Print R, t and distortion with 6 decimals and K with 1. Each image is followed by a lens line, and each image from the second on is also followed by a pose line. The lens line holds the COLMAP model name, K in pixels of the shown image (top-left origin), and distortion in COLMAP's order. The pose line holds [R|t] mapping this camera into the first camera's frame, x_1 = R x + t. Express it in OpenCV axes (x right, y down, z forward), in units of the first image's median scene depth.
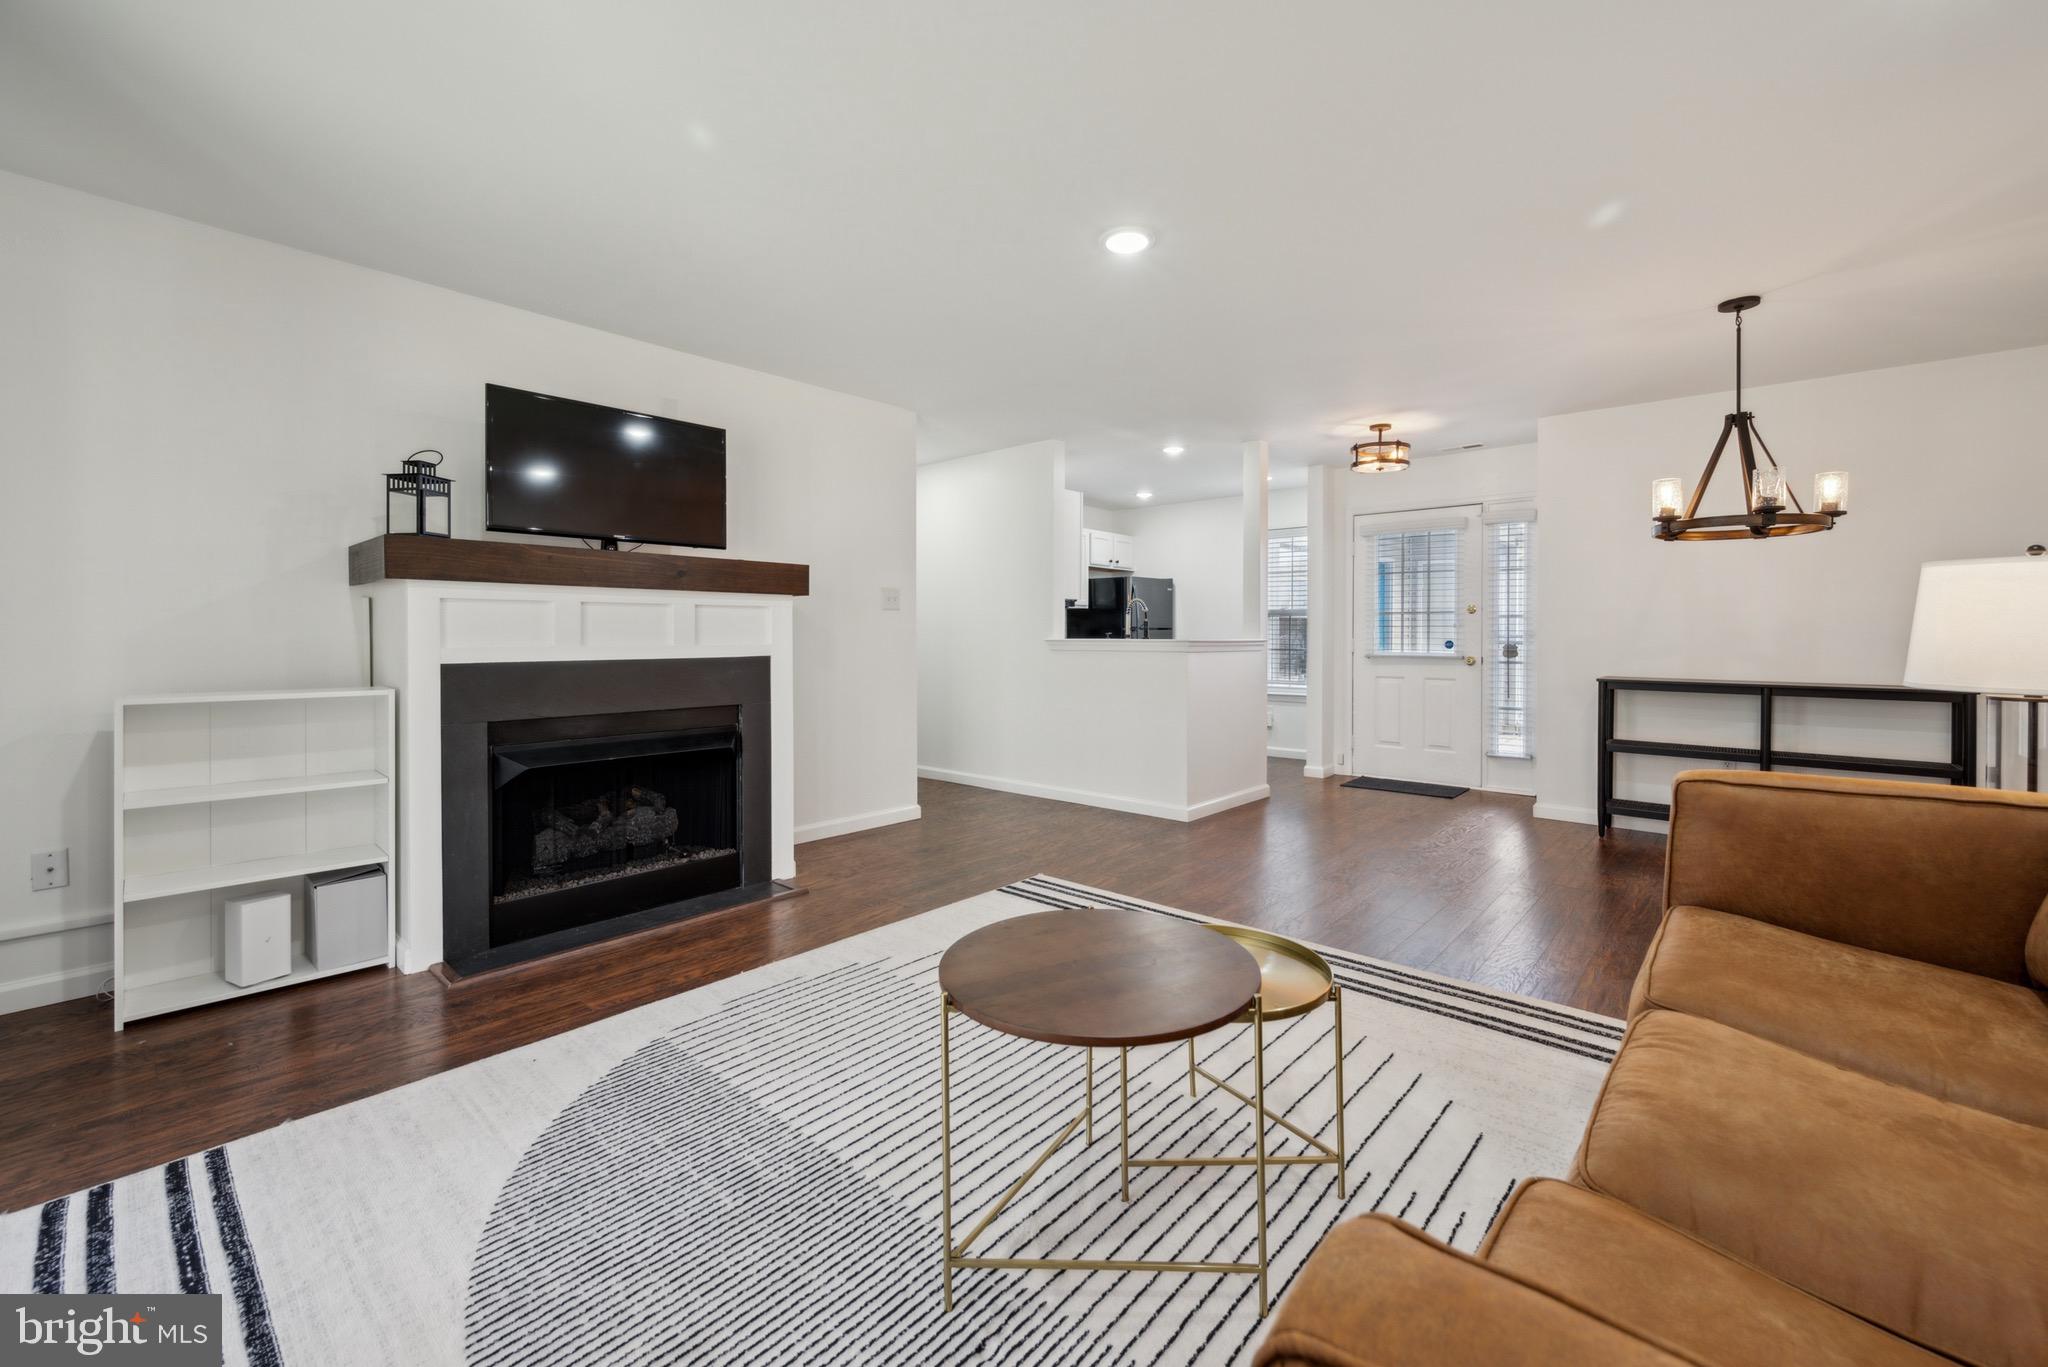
lens RADIAL K [[830.5, 0, 1033.4], [0, 830.5, 642.4], [0, 0, 1]] dist [0.008055, 0.000029]
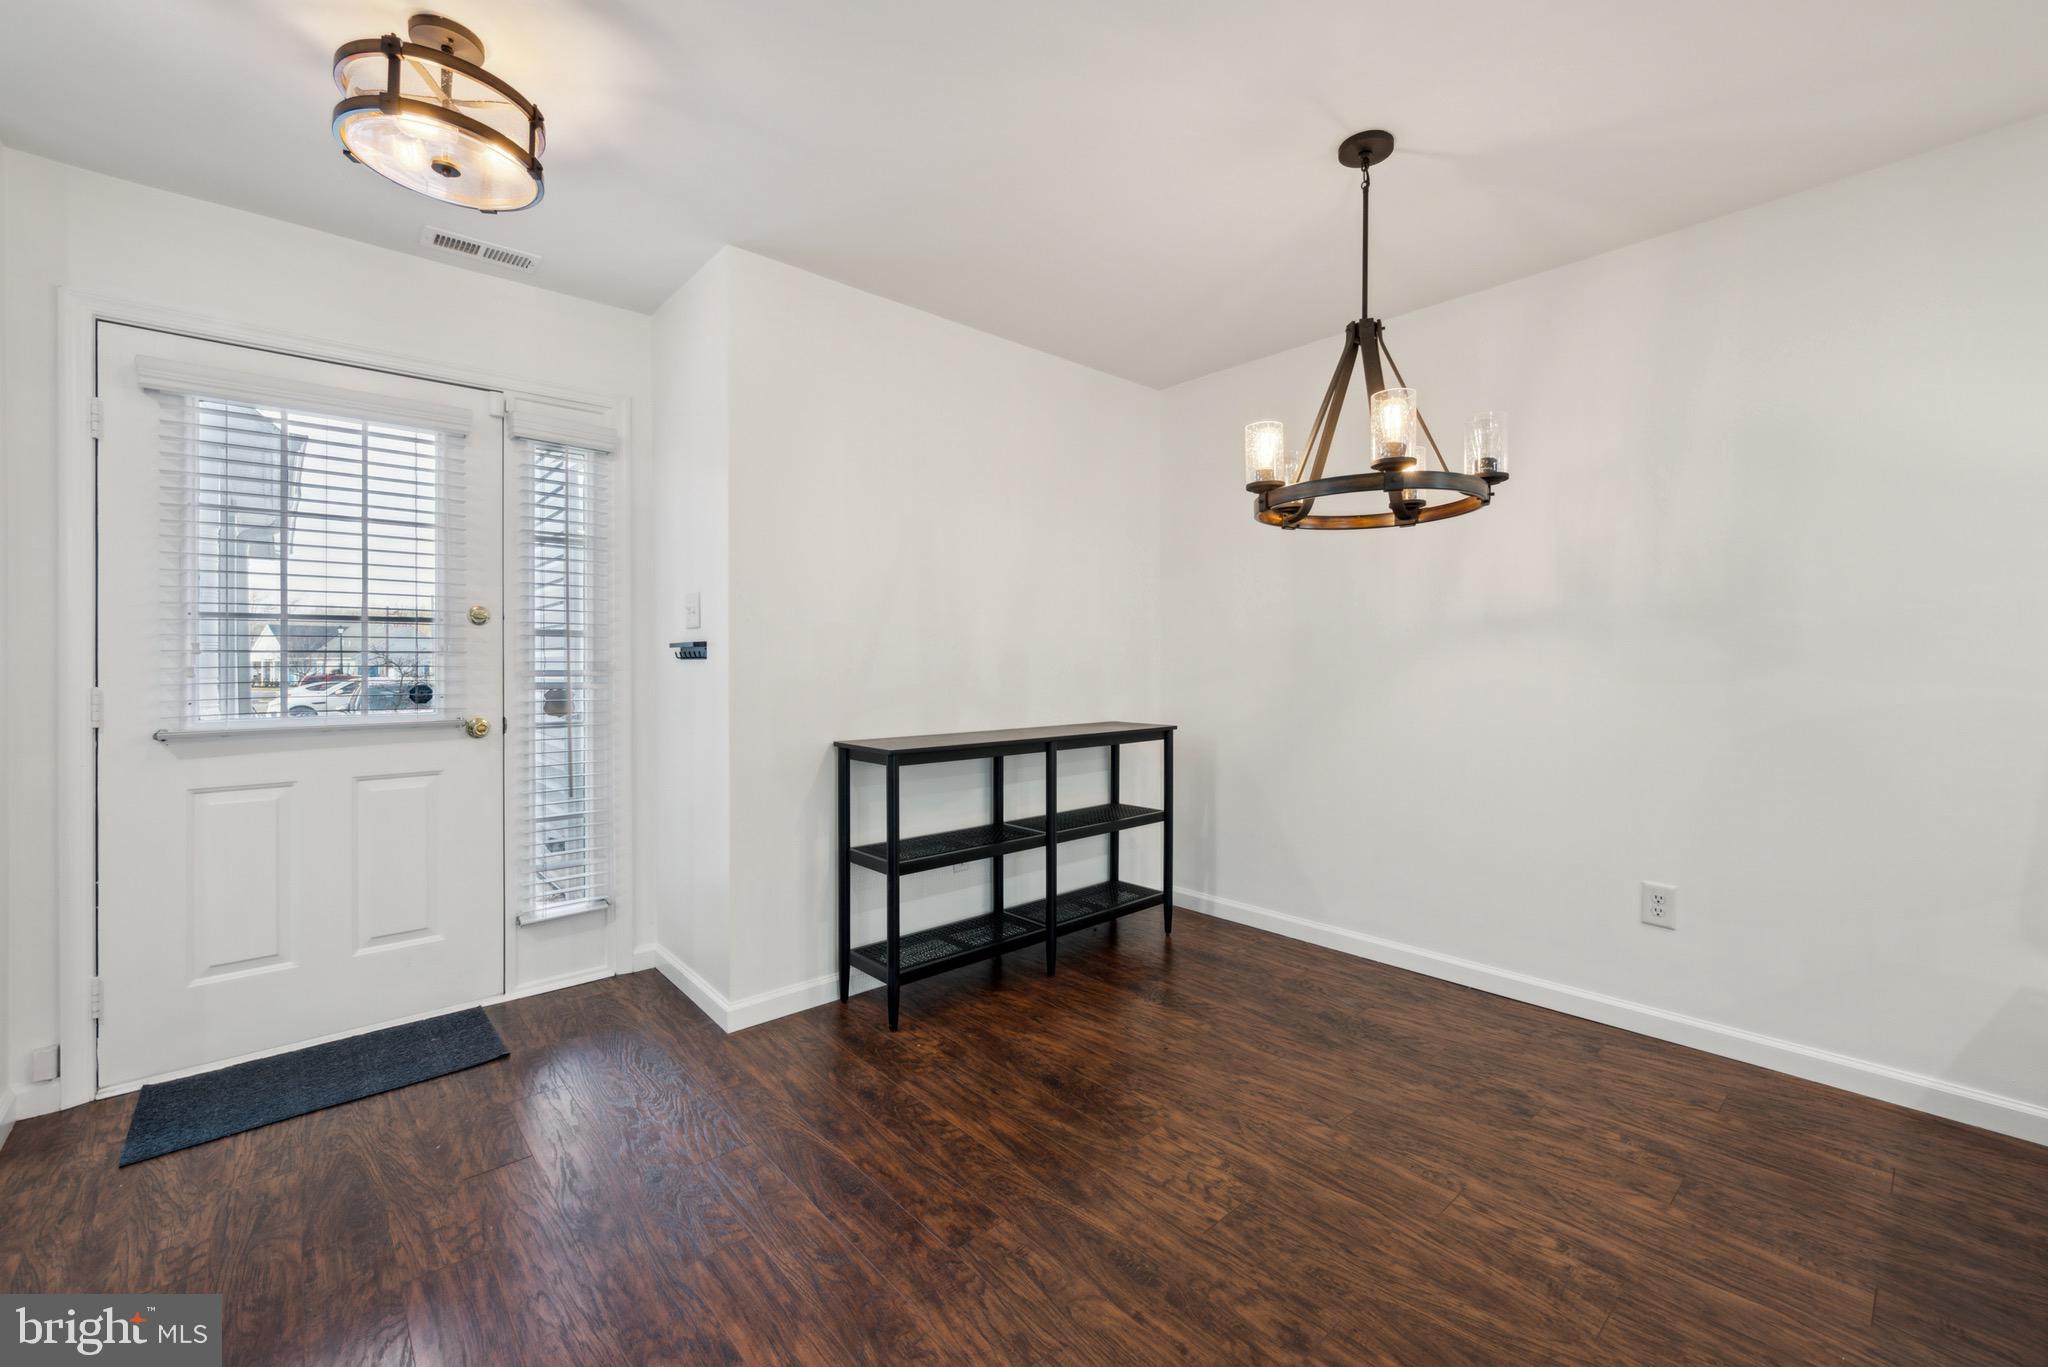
lens RADIAL K [[829.4, 0, 1039.5], [0, 829.4, 660.0], [0, 0, 1]] dist [-0.002288, 0.000184]
pose [[0.110611, -0.001040, 0.993863, 0.131306], [0.011256, 0.999937, -0.000207, -0.014945], [-0.993800, 0.011210, 0.110615, 0.802195]]
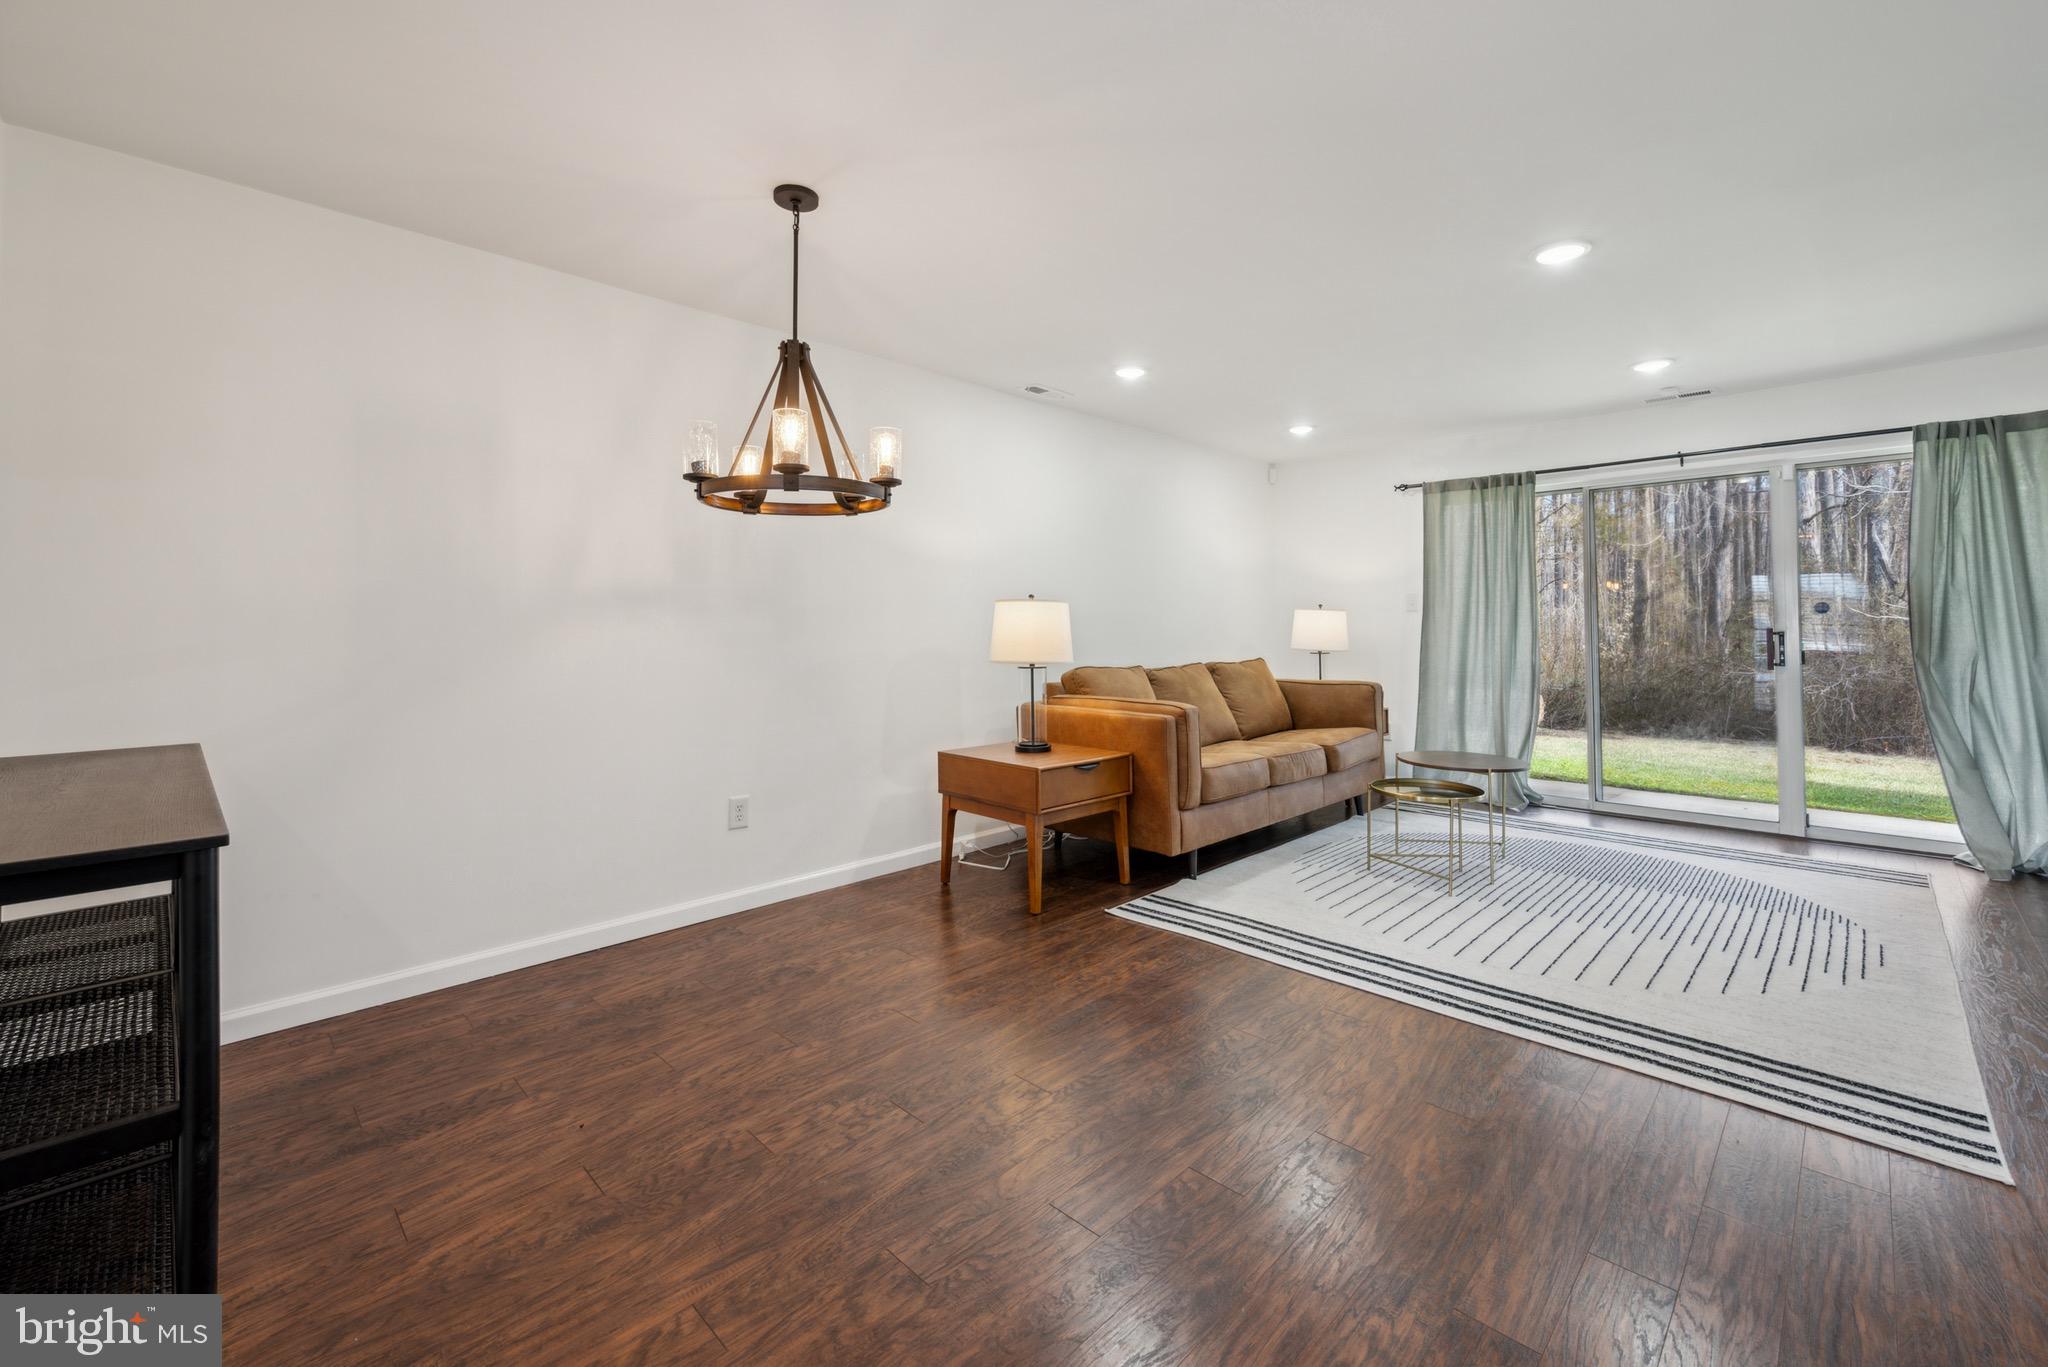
lens RADIAL K [[848.0, 0, 1038.2], [0, 848.0, 612.6], [0, 0, 1]] dist [0.007799, -0.000395]
pose [[-0.998727, 0.003104, 0.050346, 0.404155], [0.002772, 0.999974, -0.006660, -0.021008], [-0.050366, -0.006512, -0.998710, 1.188114]]
